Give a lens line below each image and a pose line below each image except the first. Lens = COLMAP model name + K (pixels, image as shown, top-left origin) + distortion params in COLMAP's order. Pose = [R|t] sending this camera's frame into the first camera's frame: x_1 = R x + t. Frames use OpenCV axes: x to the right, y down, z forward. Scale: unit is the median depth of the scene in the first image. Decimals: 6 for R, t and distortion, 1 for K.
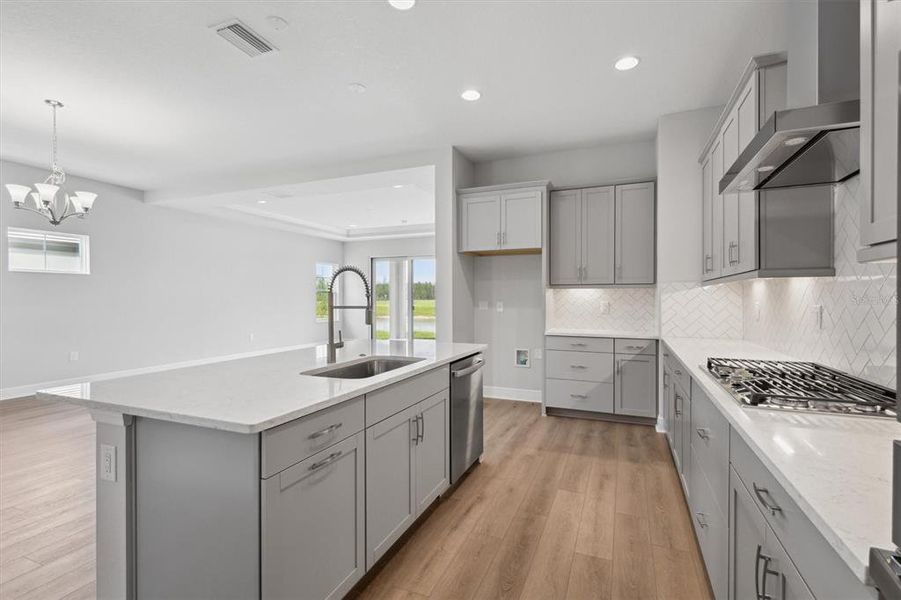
lens RADIAL K [[418.9, 0, 450.5], [0, 418.9, 300.0], [0, 0, 1]] dist [0.002062, 0.000153]
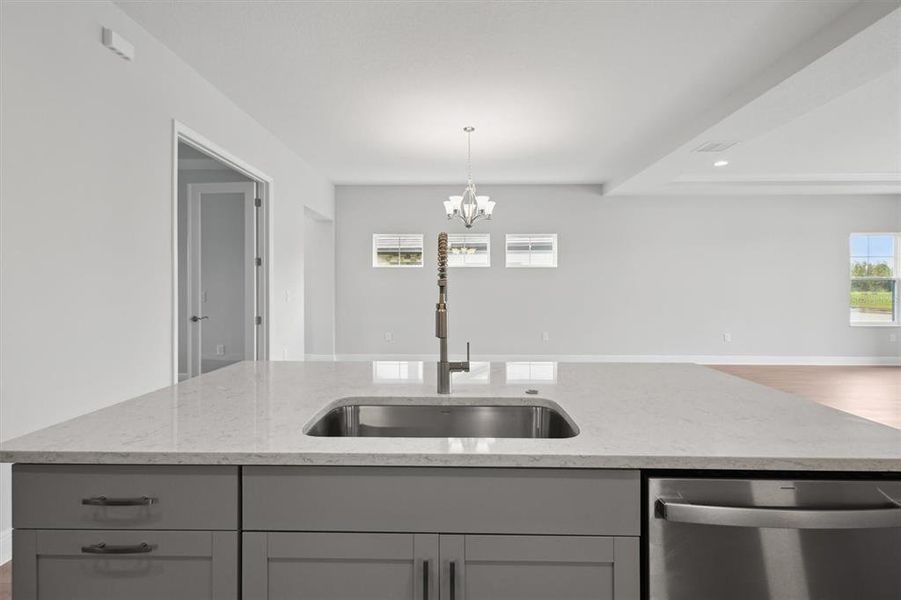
lens RADIAL K [[426.4, 0, 449.8], [0, 426.4, 286.6], [0, 0, 1]] dist [0.001043, 0.000161]
pose [[0.369487, -0.003238, -0.929230, 0.213563], [-0.004946, 0.999973, -0.005452, -0.002033], [0.929223, 0.006611, 0.369461, 0.551815]]
